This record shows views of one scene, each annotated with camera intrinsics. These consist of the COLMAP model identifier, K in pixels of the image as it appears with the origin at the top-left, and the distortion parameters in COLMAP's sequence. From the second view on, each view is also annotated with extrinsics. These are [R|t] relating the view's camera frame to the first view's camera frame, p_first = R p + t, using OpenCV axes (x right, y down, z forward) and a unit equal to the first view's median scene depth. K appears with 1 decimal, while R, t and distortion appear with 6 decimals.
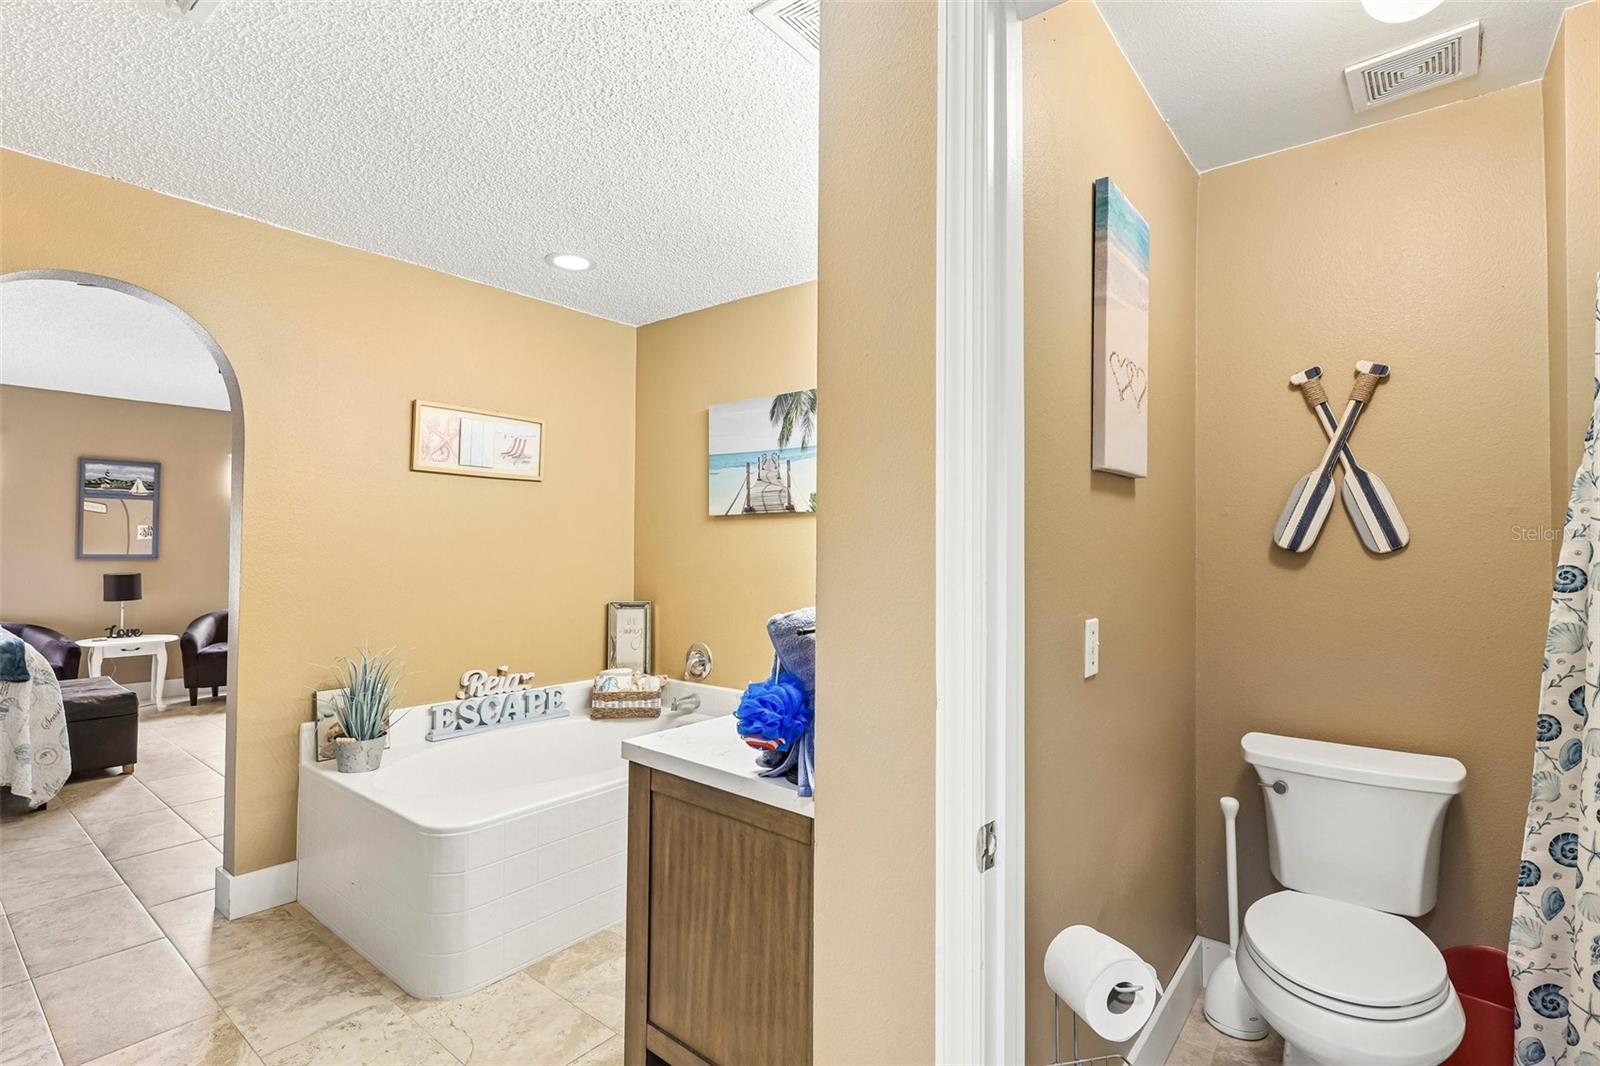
lens RADIAL K [[762.8, 0, 800.0], [0, 762.8, 533.0], [0, 0, 1]] dist [0.001022, -0.000053]
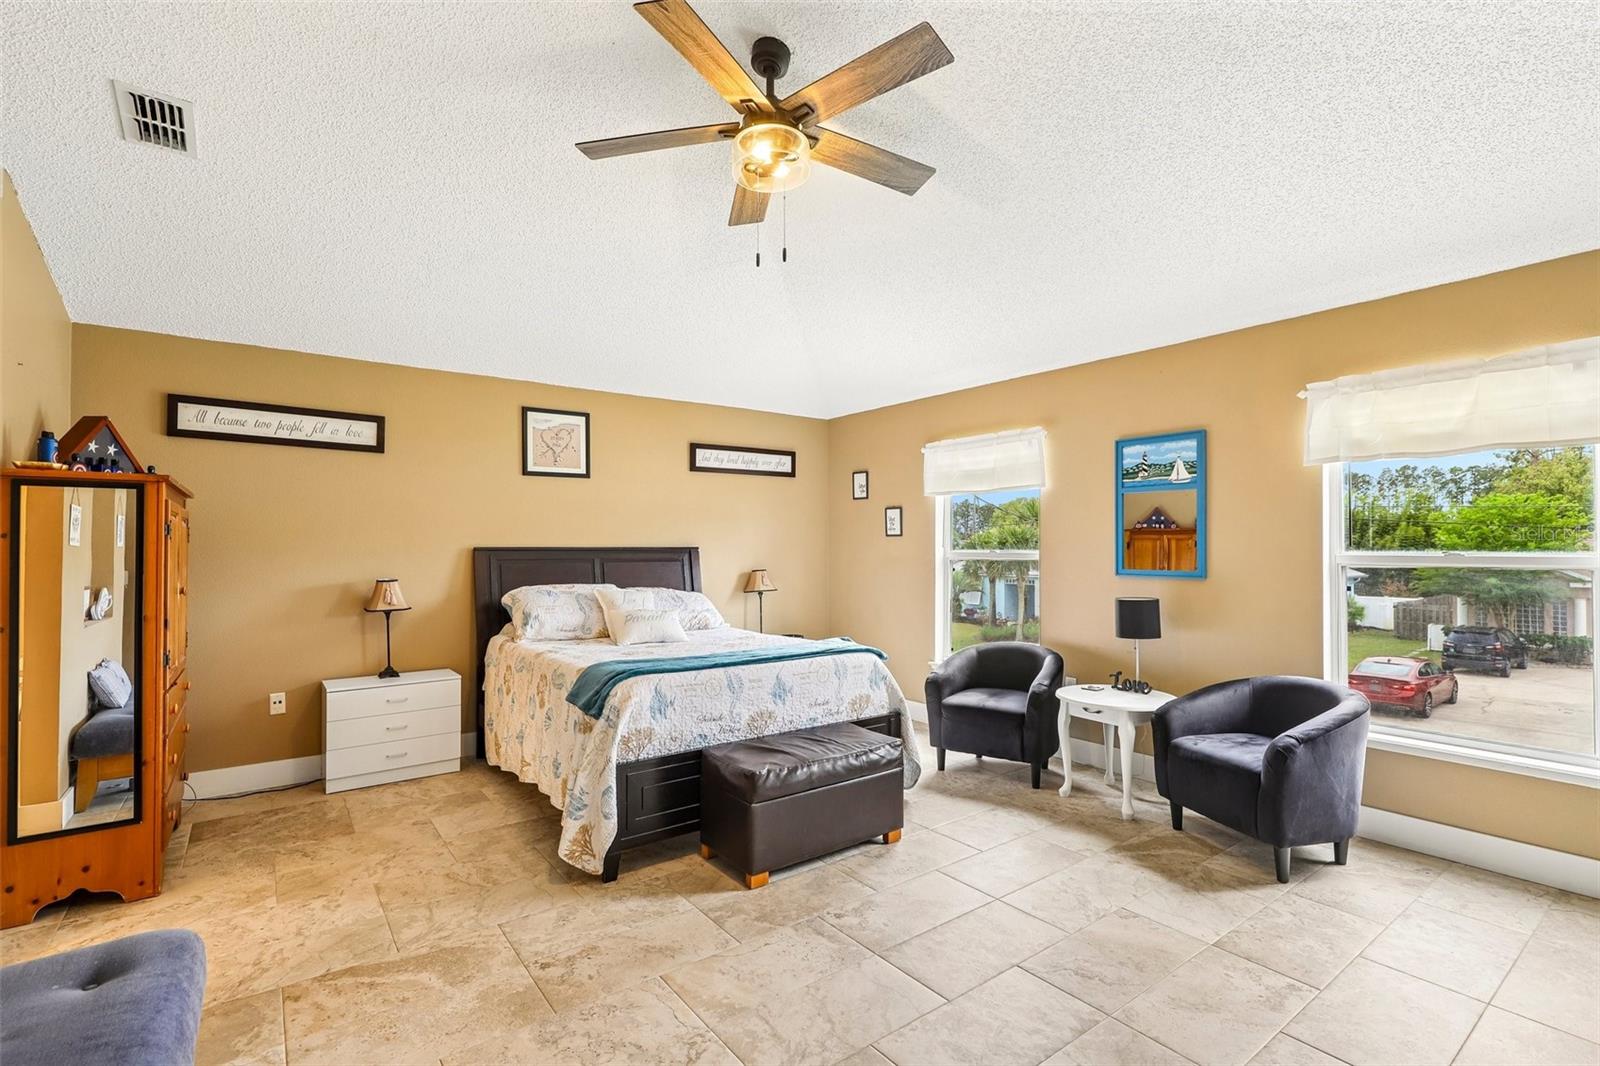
lens RADIAL K [[731.2, 0, 803.4], [0, 731.2, 537.5], [0, 0, 1]] dist [0.000062, -0.000230]
pose [[-0.241943, -0.019843, -0.970088, -0.295916], [0.016991, 0.999551, -0.024683, 0.016035], [0.970142, -0.022455, -0.241497, 1.522859]]
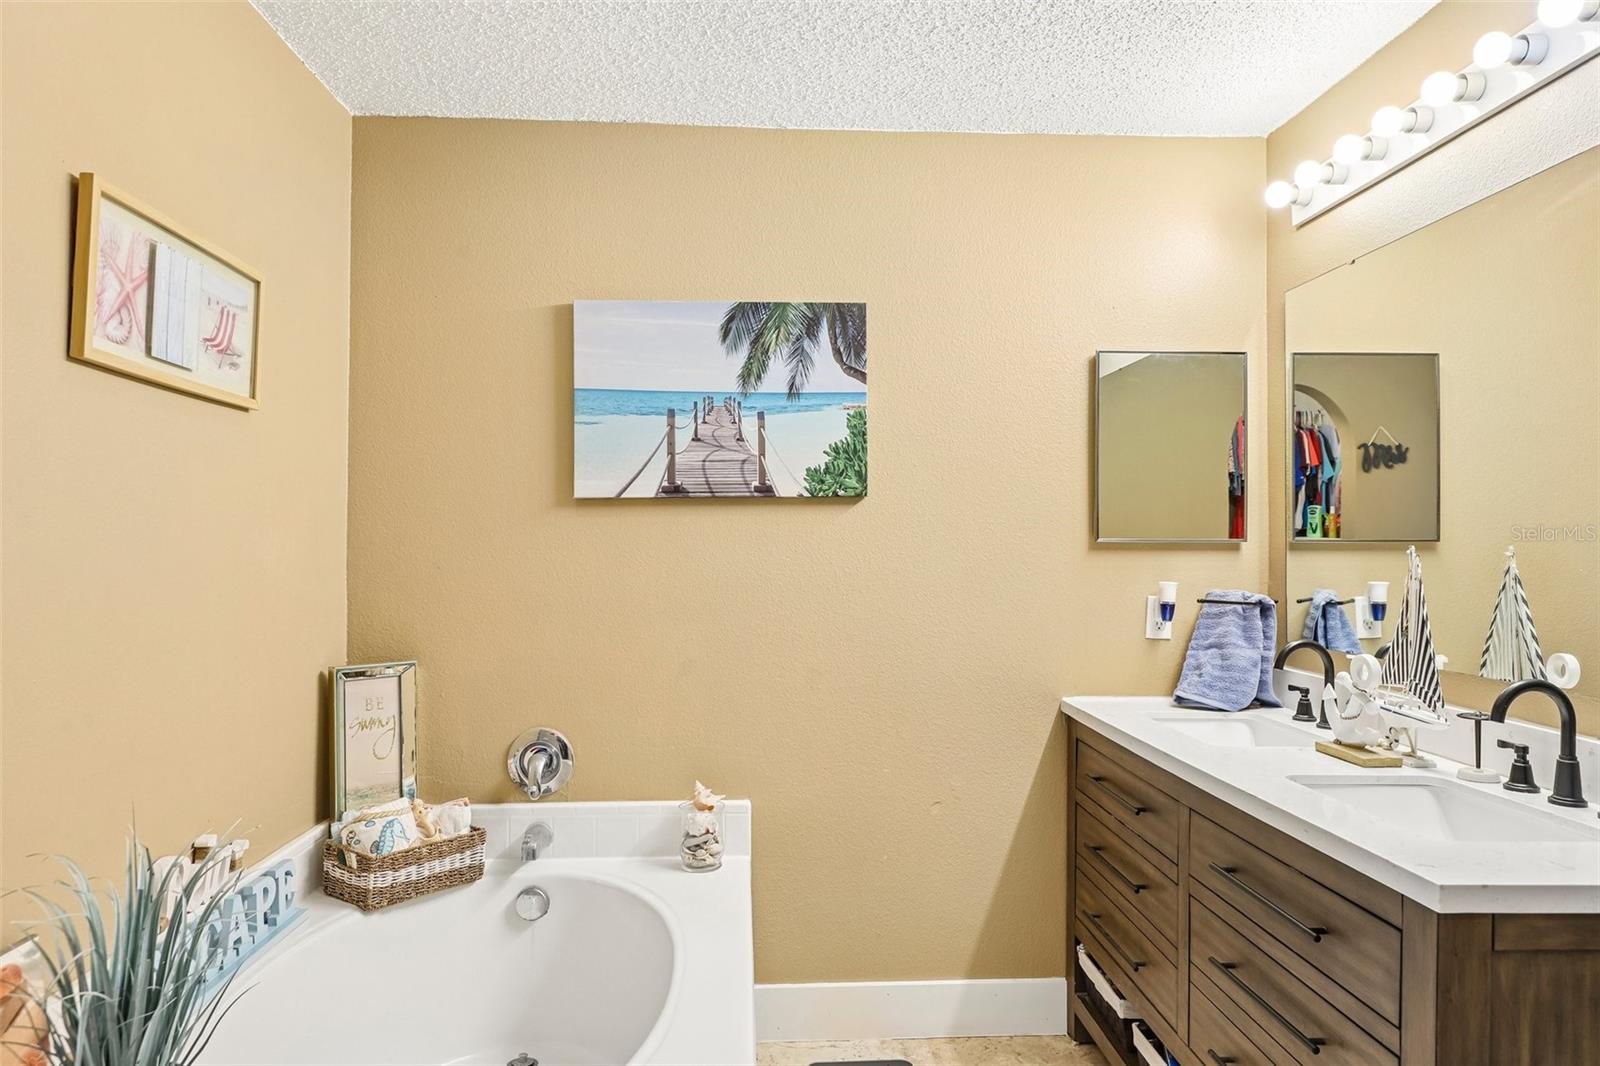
lens RADIAL K [[1046.3, 0, 819.1], [0, 1046.3, 536.7], [0, 0, 1]] dist [0.003122, 0.000159]
pose [[0.734229, 0.000799, 0.678902, -0.528795], [-0.008868, 0.999925, 0.008415, -0.002327], [-0.678844, -0.012199, 0.734181, 0.333762]]
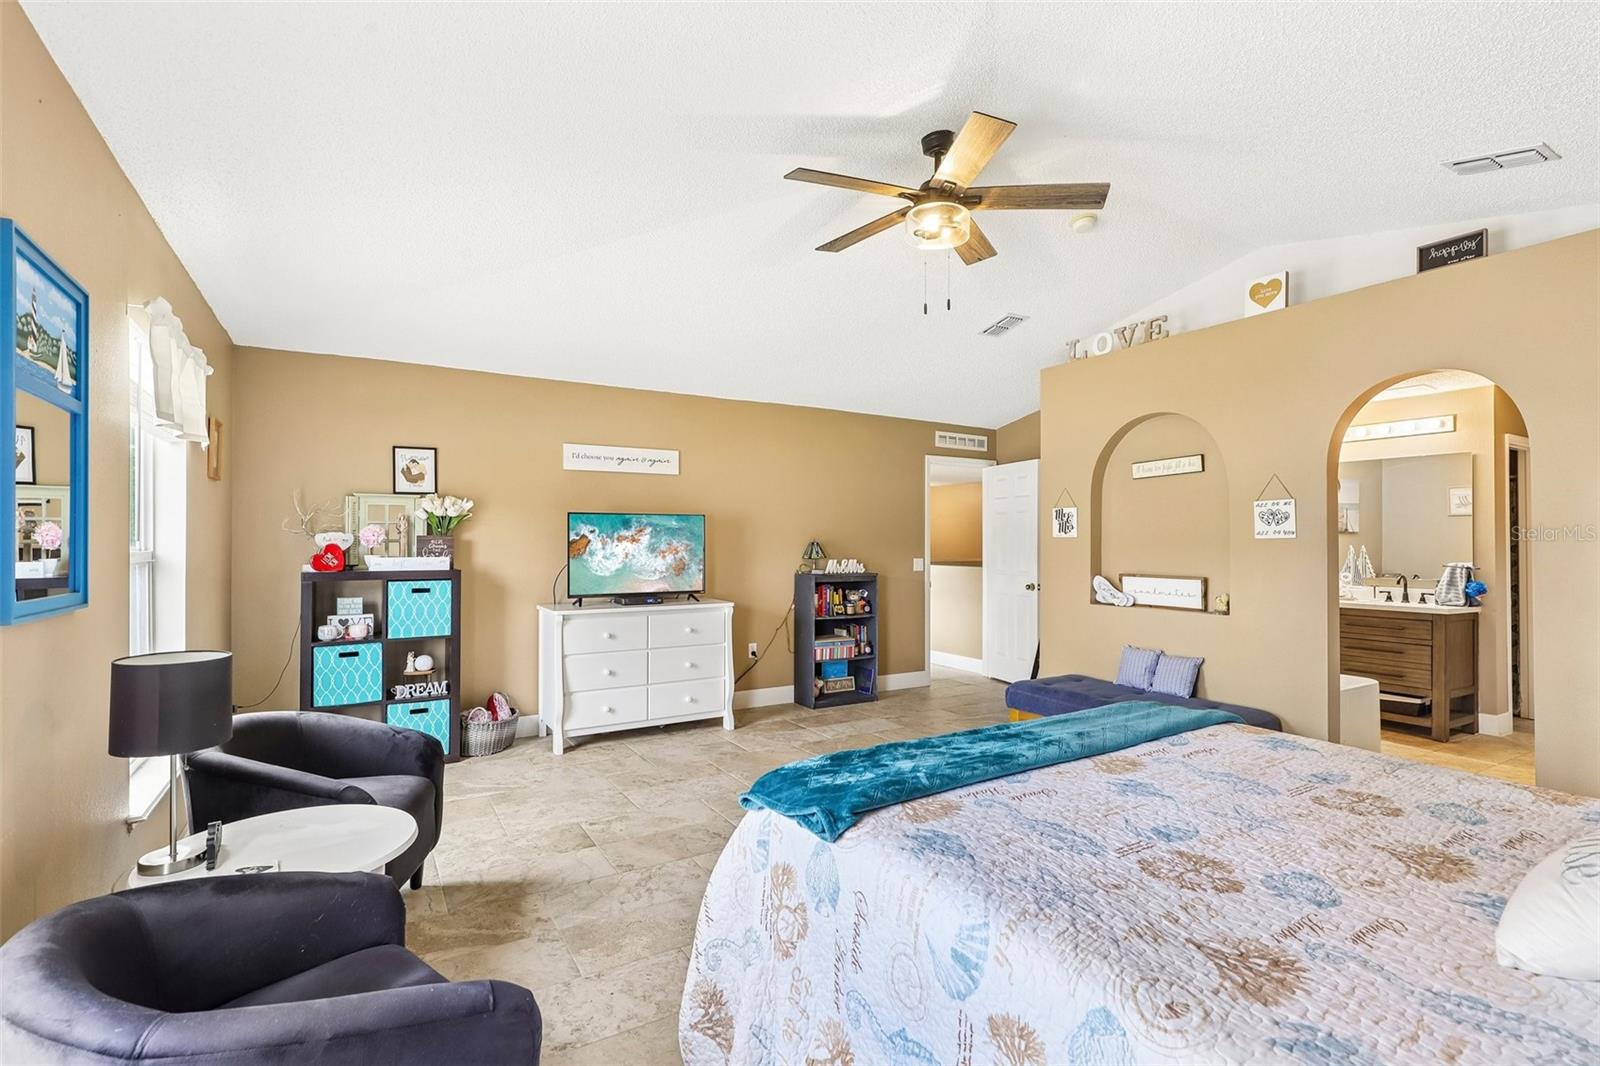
lens RADIAL K [[738.9, 0, 804.9], [0, 738.9, 535.9], [0, 0, 1]] dist [0.000952, -0.000122]
pose [[0.334530, 0.002371, 0.942382, -1.896591], [-0.016861, 0.999852, 0.003470, -0.000891], [-0.942234, -0.017050, 0.334520, 1.167426]]
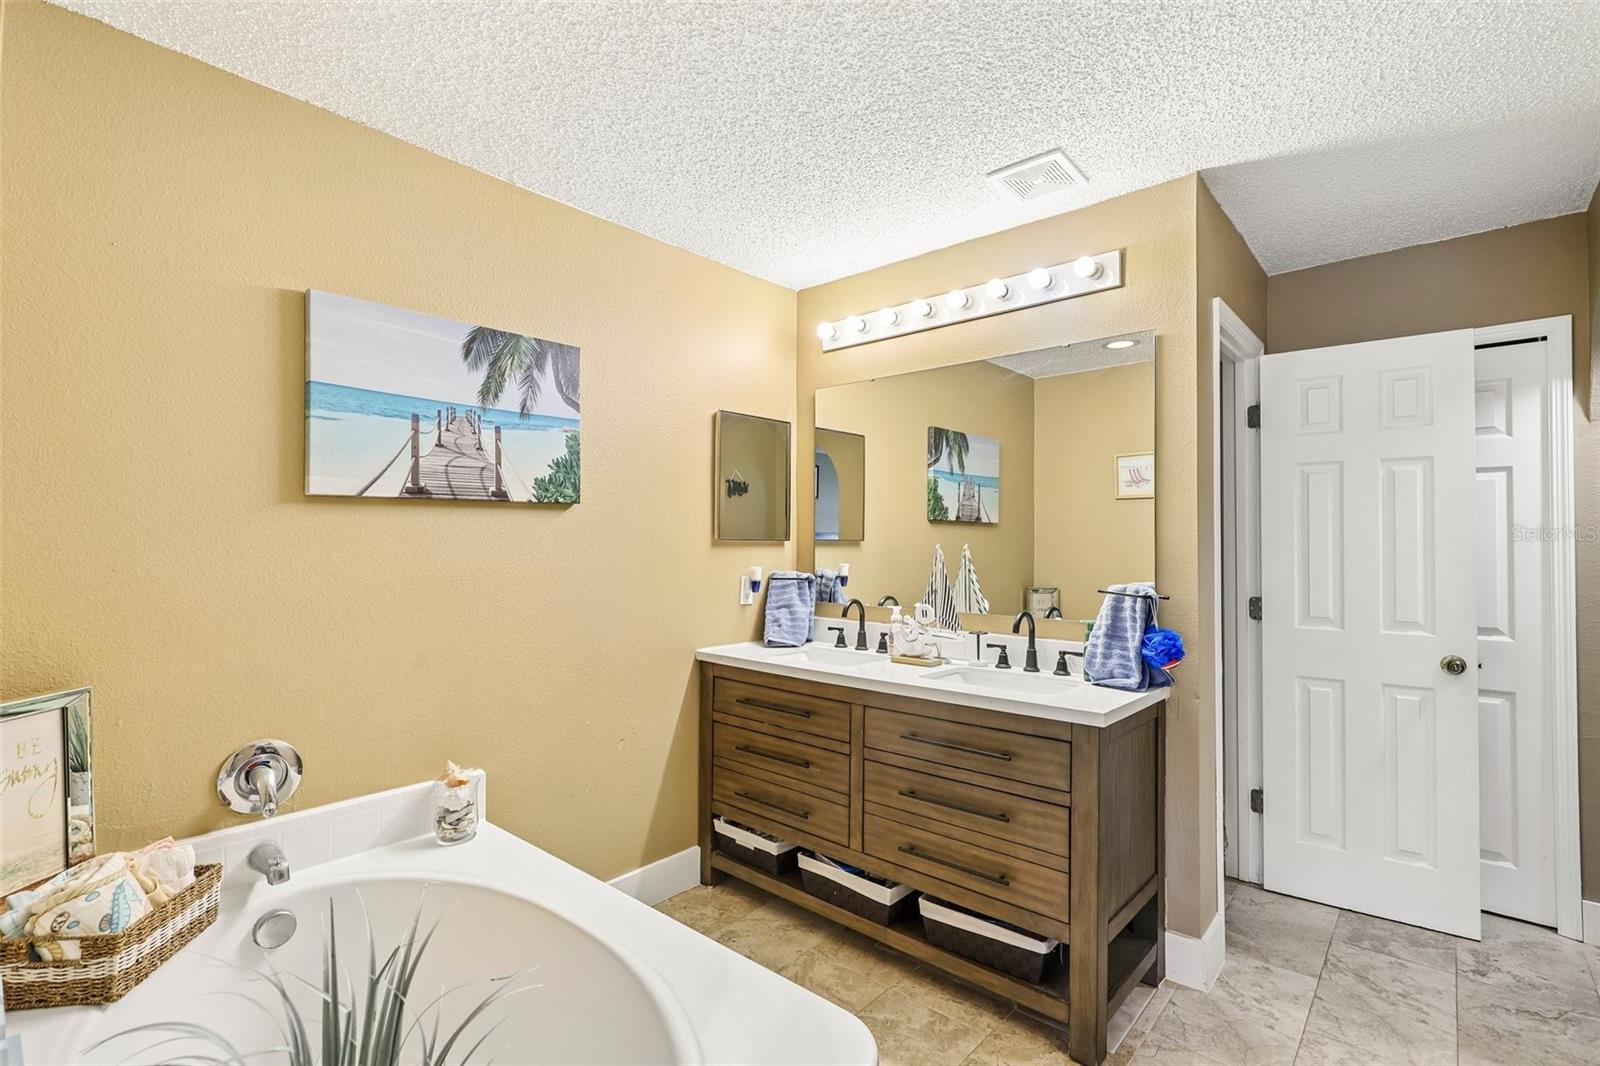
lens RADIAL K [[731.2, 0, 803.4], [0, 731.2, 537.5], [0, 0, 1]] dist [0.000062, -0.000230]
pose [[0.036127, 0.000074, 0.999347, -0.647174], [-0.019475, 0.999810, 0.000630, 0.000781], [-0.999157, -0.019485, 0.036122, 0.663787]]
